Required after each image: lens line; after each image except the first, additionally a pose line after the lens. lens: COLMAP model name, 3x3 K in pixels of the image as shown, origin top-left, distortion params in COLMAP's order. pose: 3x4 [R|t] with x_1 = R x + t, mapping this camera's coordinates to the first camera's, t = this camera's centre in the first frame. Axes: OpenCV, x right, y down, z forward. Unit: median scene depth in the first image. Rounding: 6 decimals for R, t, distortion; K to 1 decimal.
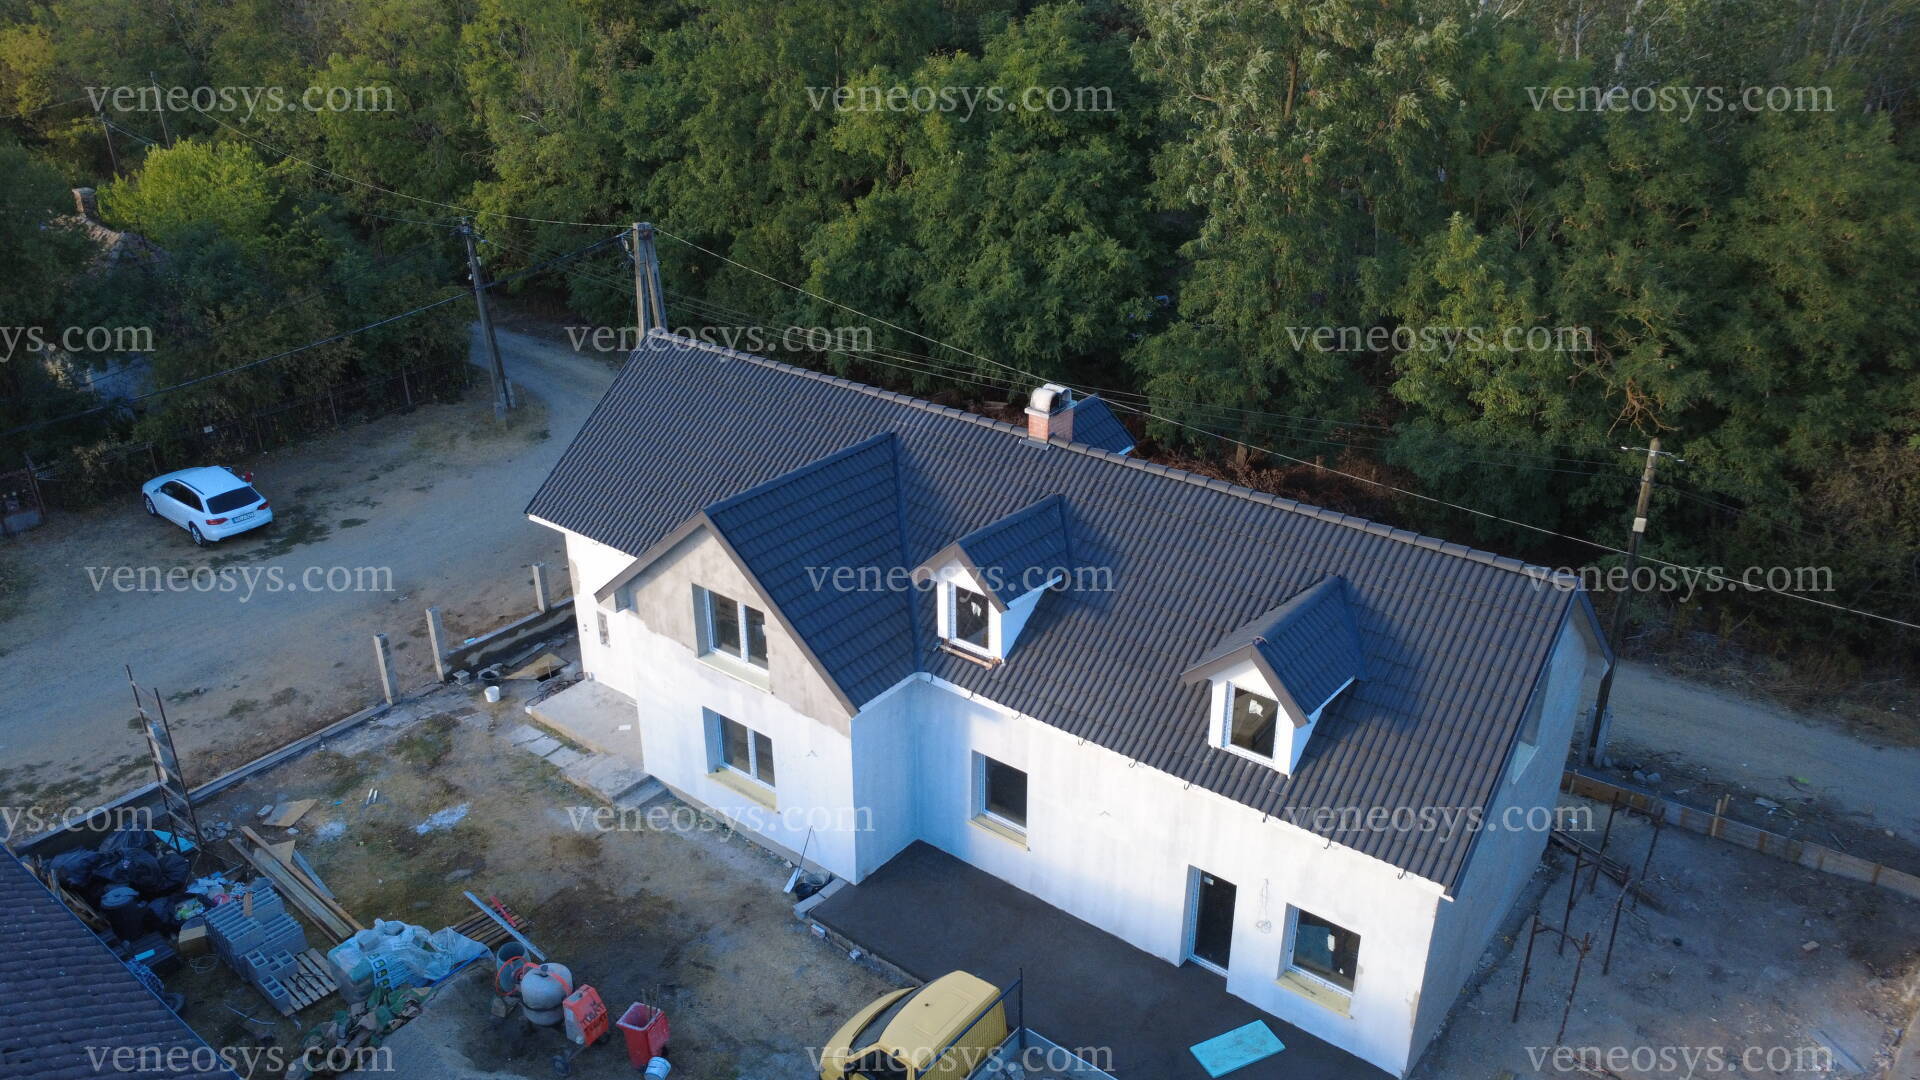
lens RADIAL K [[1391.4, 0, 965.0], [0, 1391.4, 544.3], [0, 0, 1]] dist [-0.000752, 0.005633]
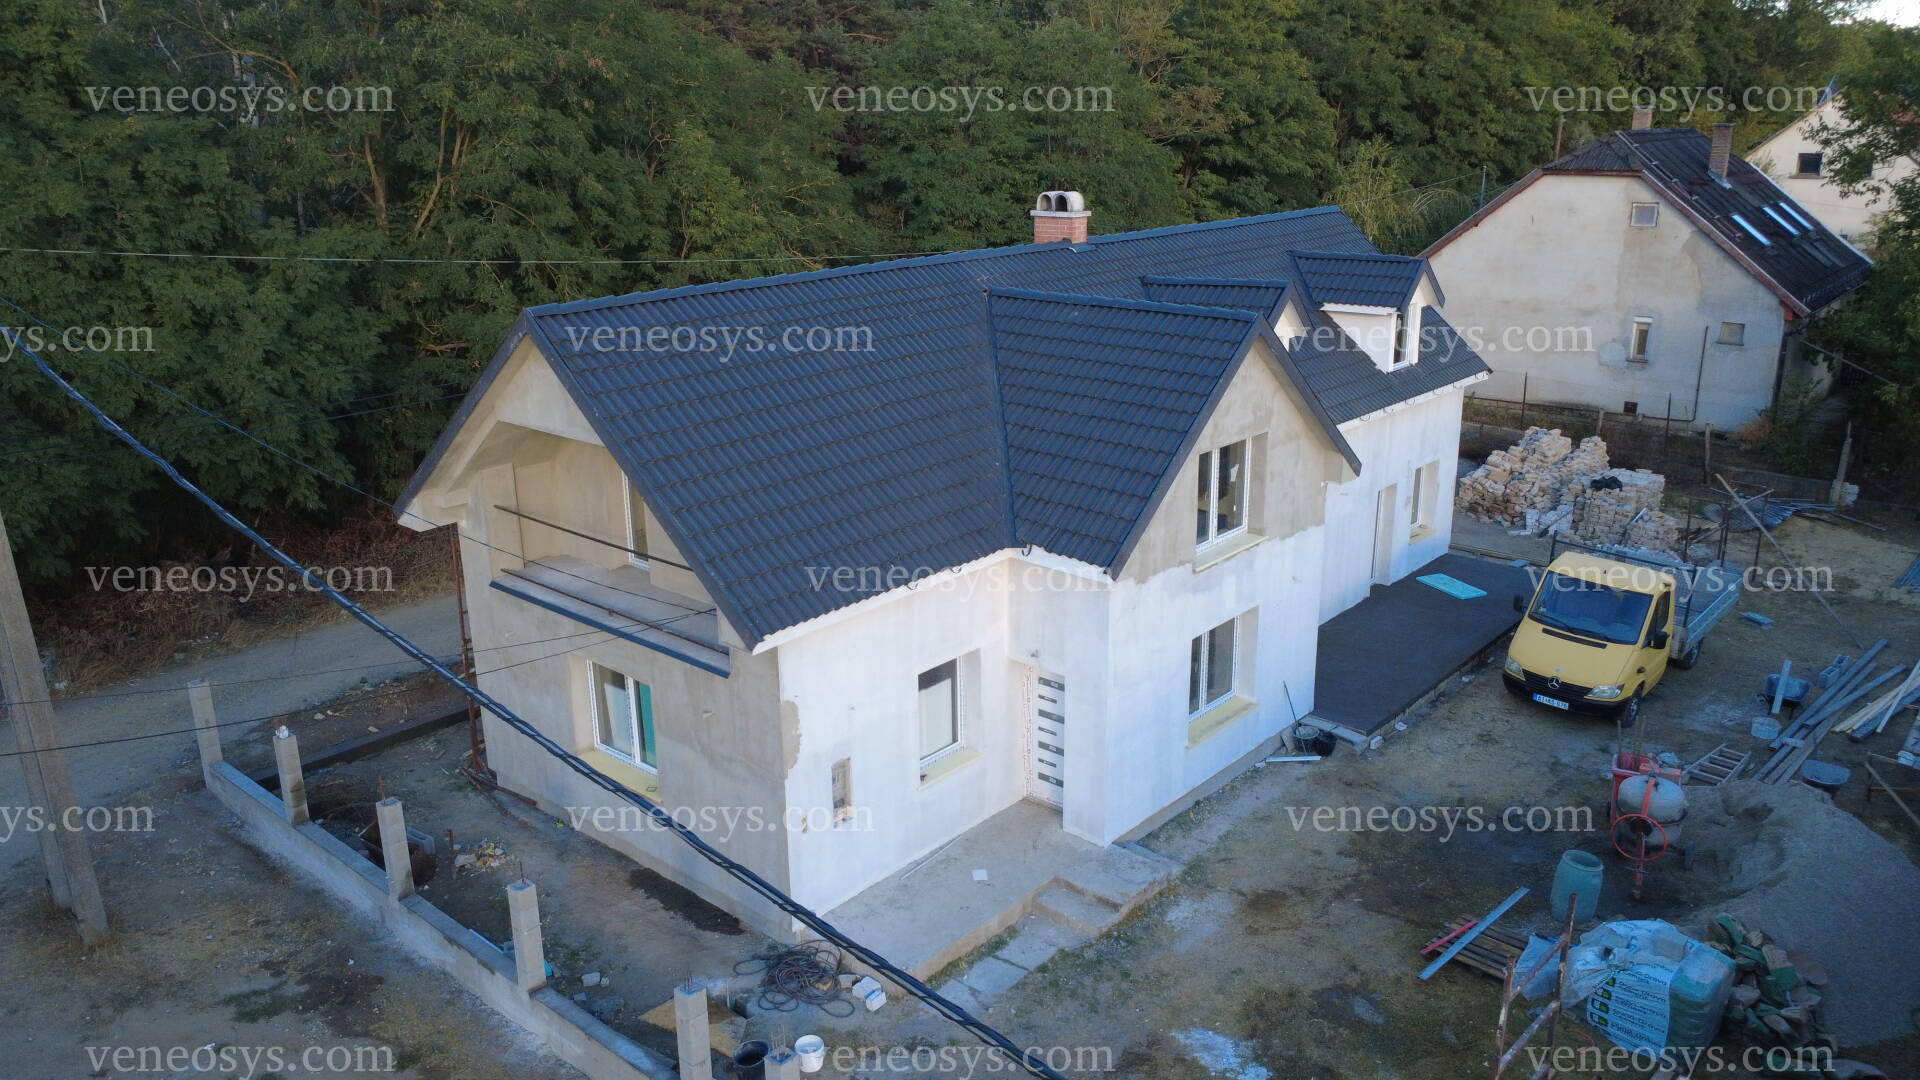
lens RADIAL K [[1391.4, 0, 972.2], [0, 1391.4, 534.7], [0, 0, 1]] dist [-0.000752, 0.005633]
pose [[0.059633, -0.294310, 0.953848, -0.868077], [0.444949, 0.863207, 0.238525, -0.155861], [-0.893568, 0.410190, 0.182428, 0.936238]]
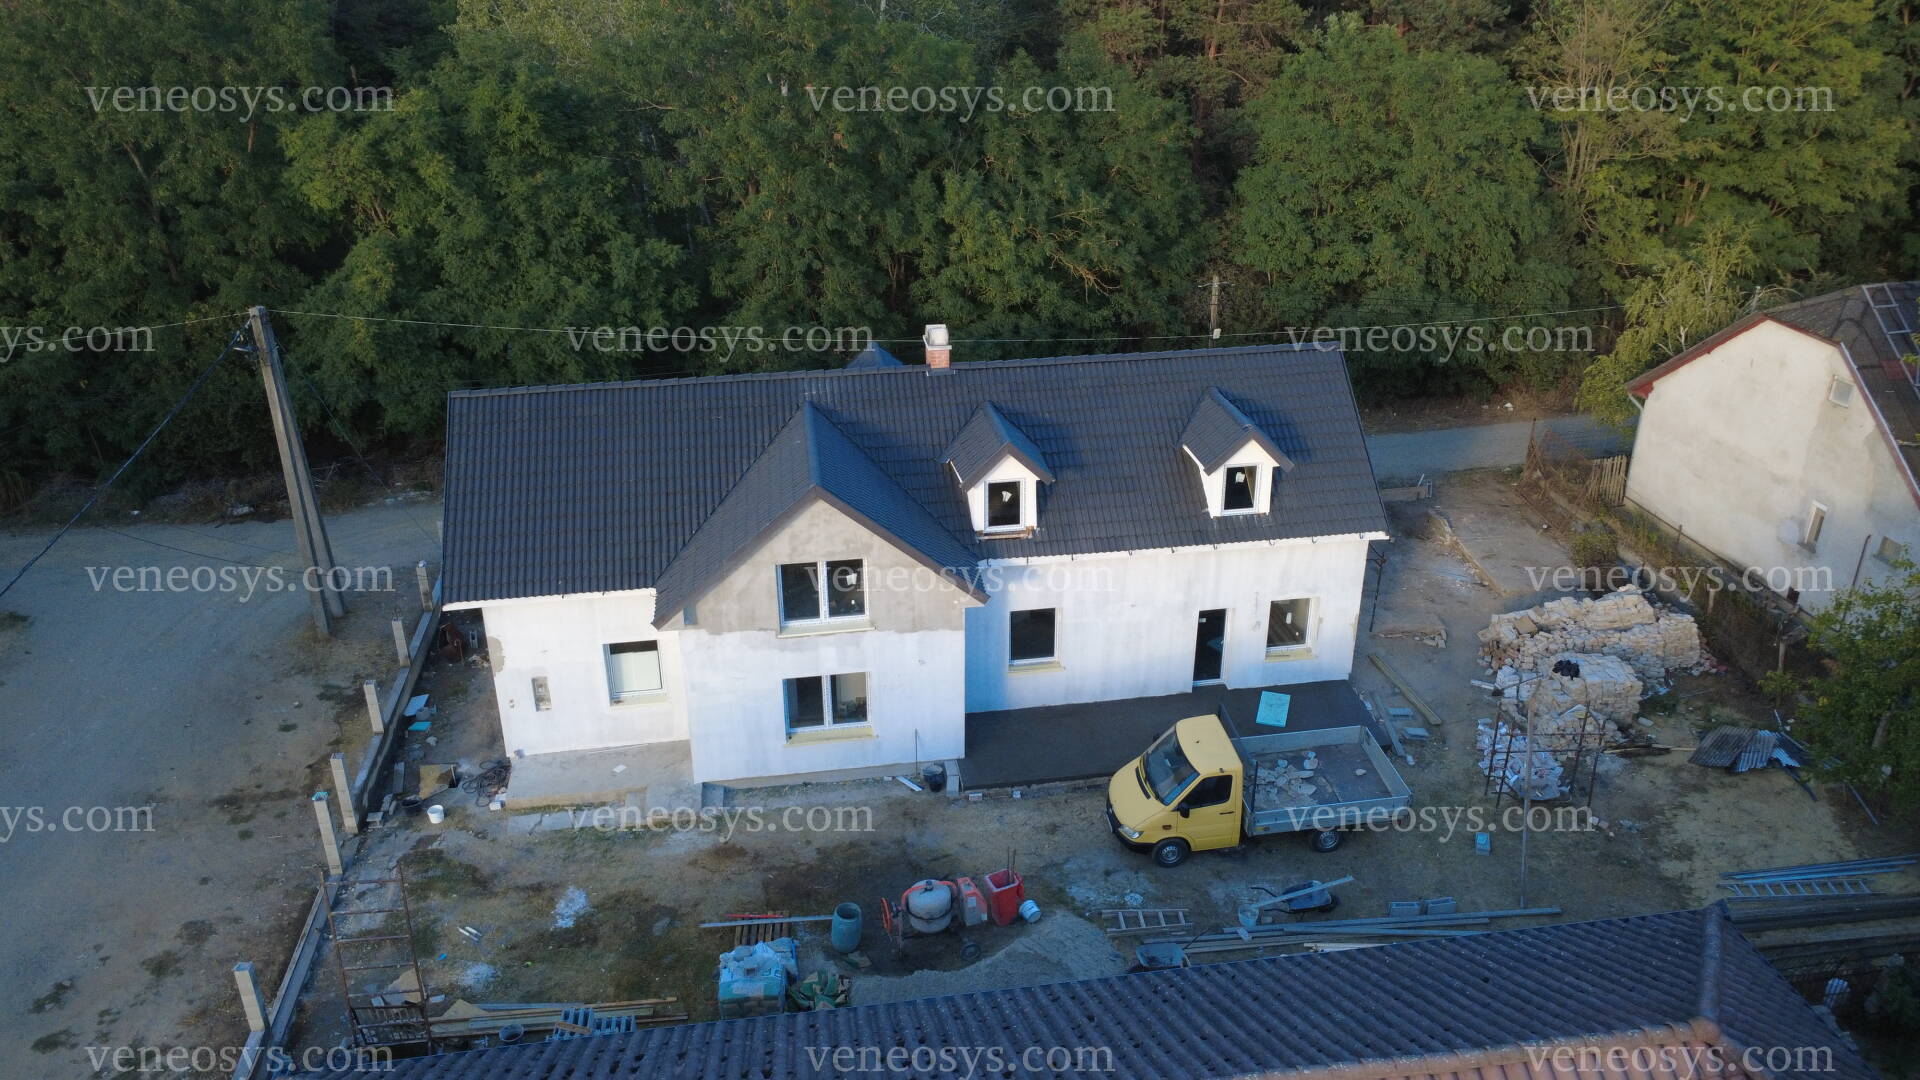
lens RADIAL K [[1391.4, 0, 968.4], [0, 1391.4, 533.4], [0, 0, 1]] dist [-0.000752, 0.005633]
pose [[0.684346, -0.313886, 0.658139, -0.761742], [0.322044, 0.939908, 0.113403, -0.067196], [-0.654186, 0.134343, 0.744307, 0.077271]]
